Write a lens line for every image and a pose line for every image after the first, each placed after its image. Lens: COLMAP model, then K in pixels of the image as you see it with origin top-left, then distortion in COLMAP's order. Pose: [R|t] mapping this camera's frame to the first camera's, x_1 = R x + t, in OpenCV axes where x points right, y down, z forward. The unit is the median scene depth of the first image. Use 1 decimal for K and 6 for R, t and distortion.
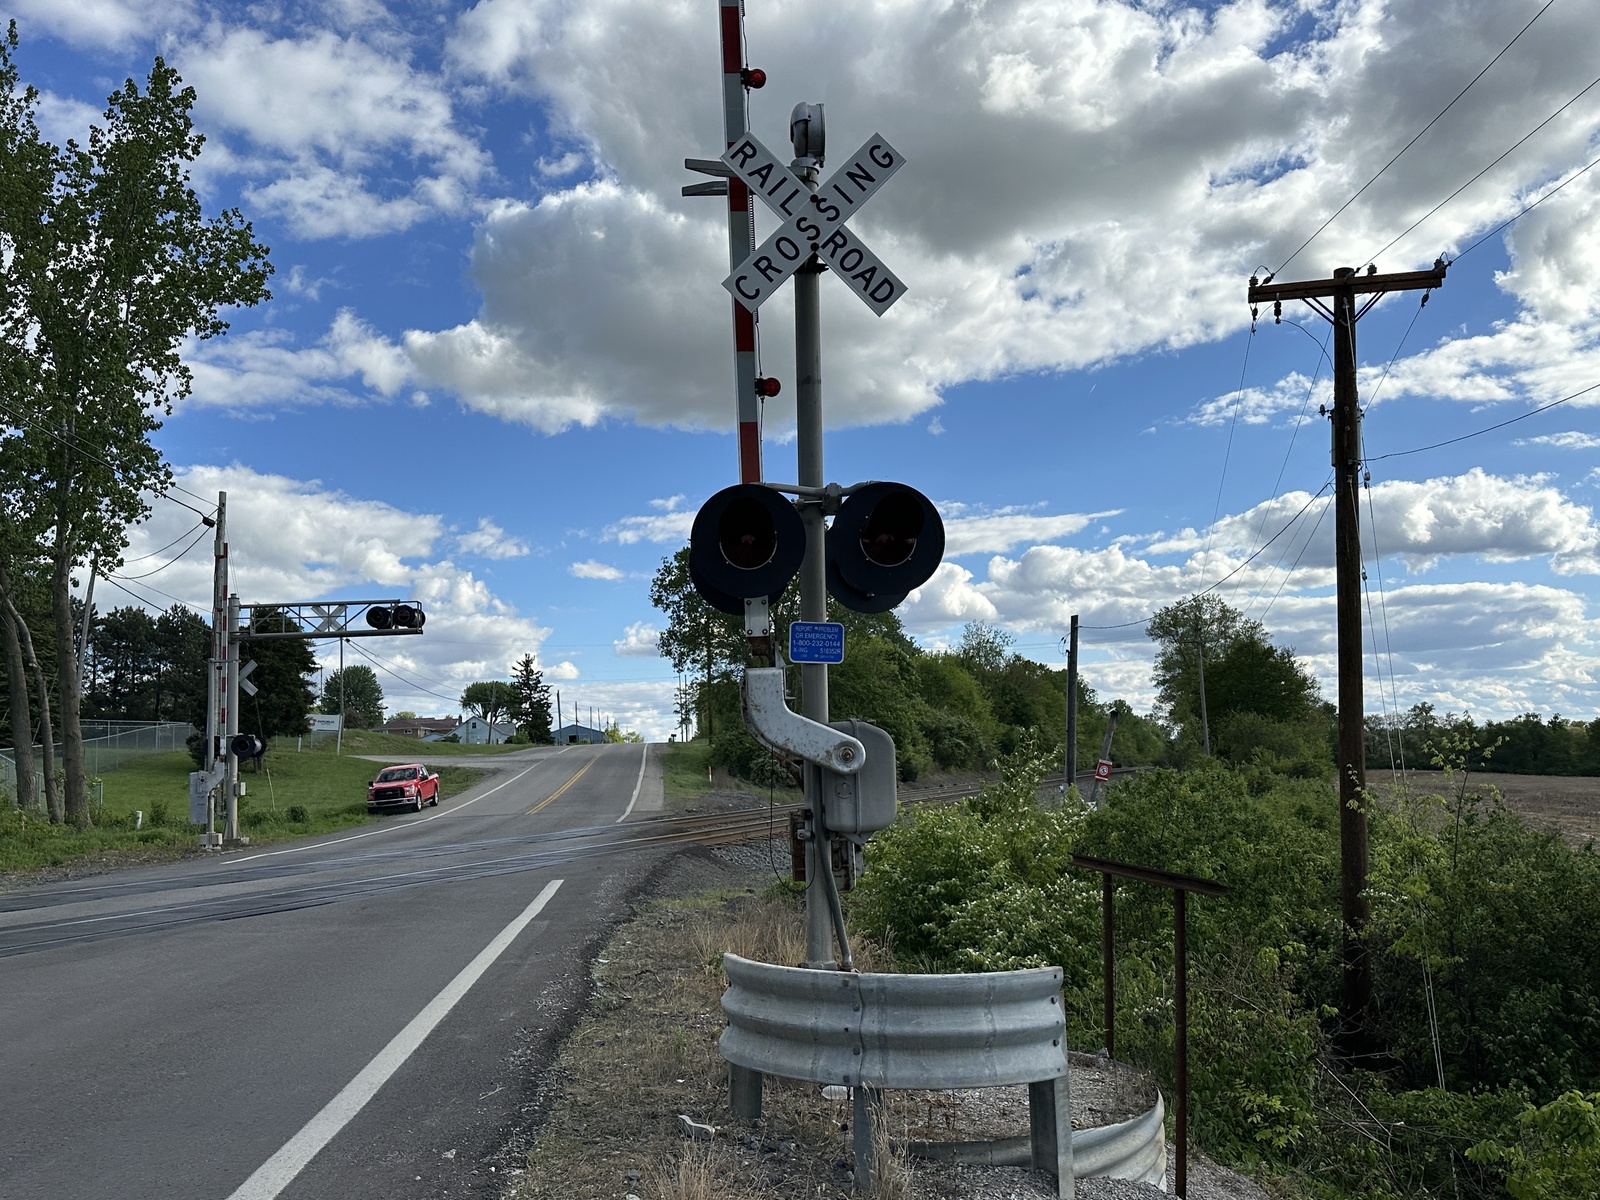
lens RADIAL K [[1373.4, 0, 780.0], [0, 1373.4, 601.7], [0, 0, 1]] dist [0.163153, -0.324032]
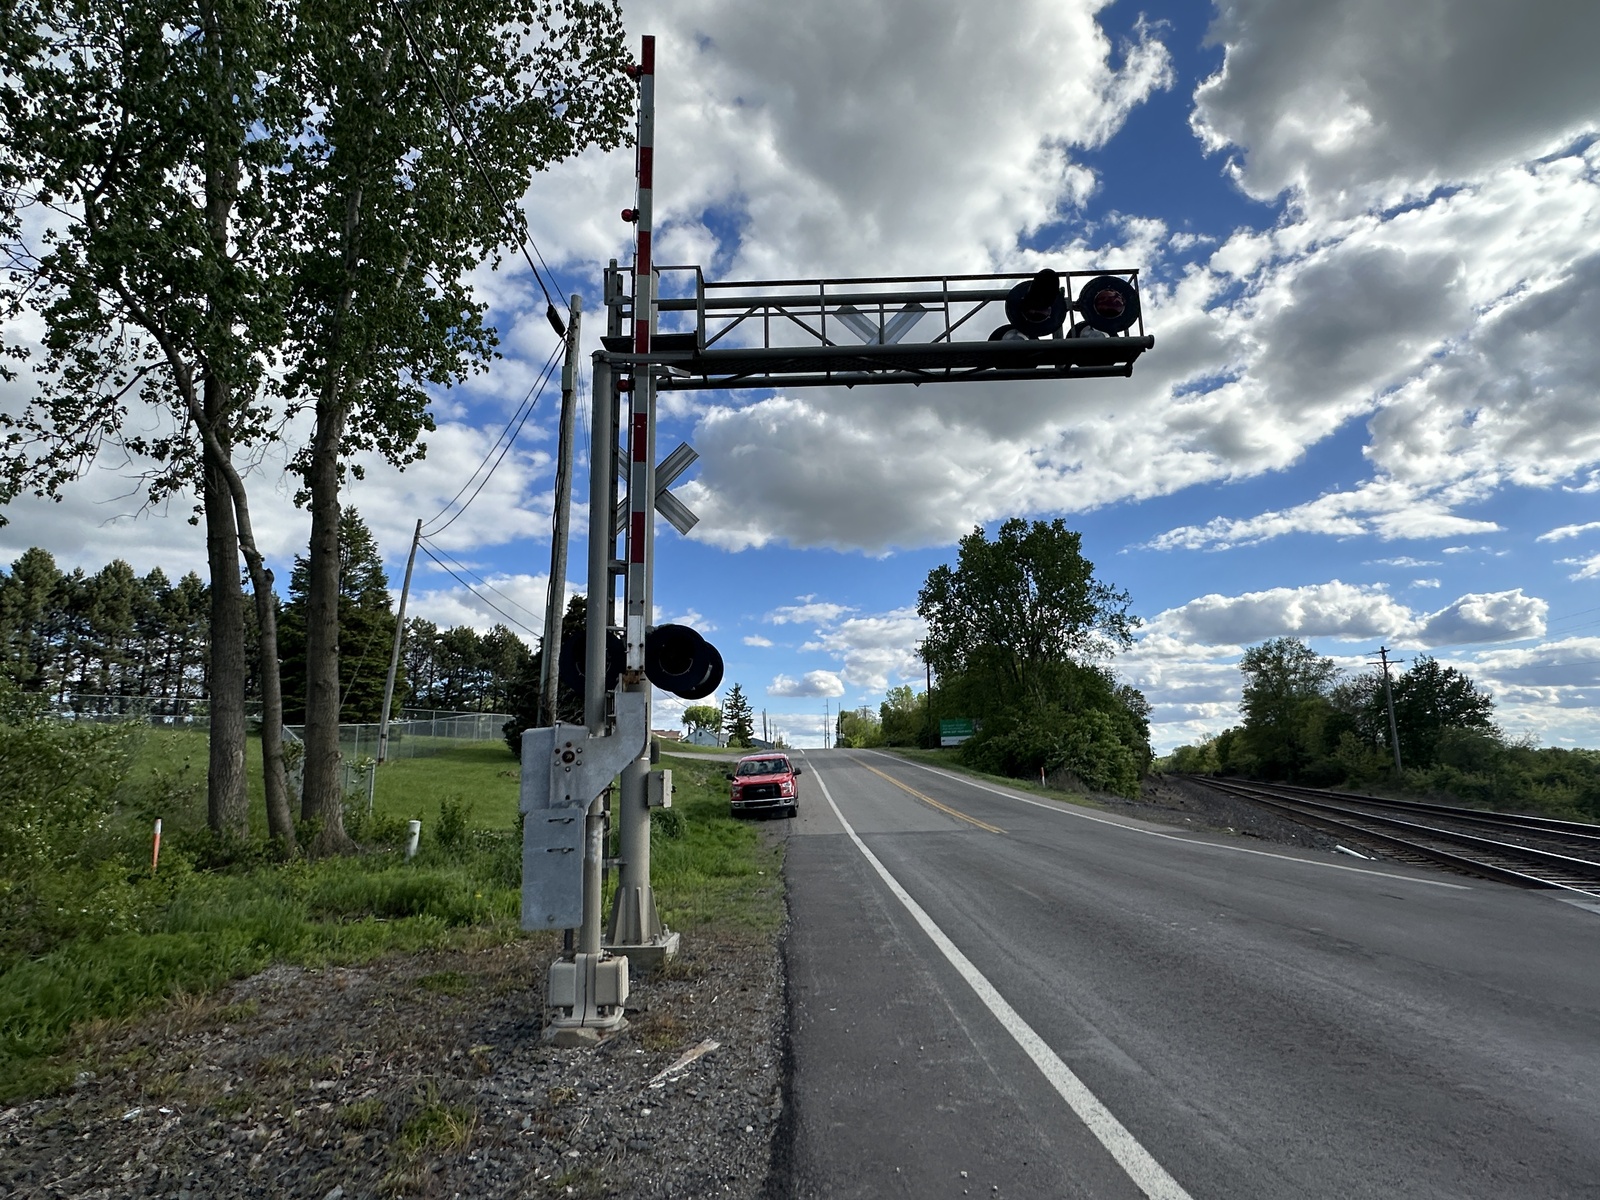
lens RADIAL K [[761.7, 0, 804.8], [0, 761.7, 579.1], [0, 0, 1]] dist [0.002157, 0.000320]
pose [[0.999481, 0.011161, -0.030224, -0.098021], [-0.014925, 0.991749, -0.127320, 0.030221], [0.028554, 0.127705, 0.991401, 0.229392]]
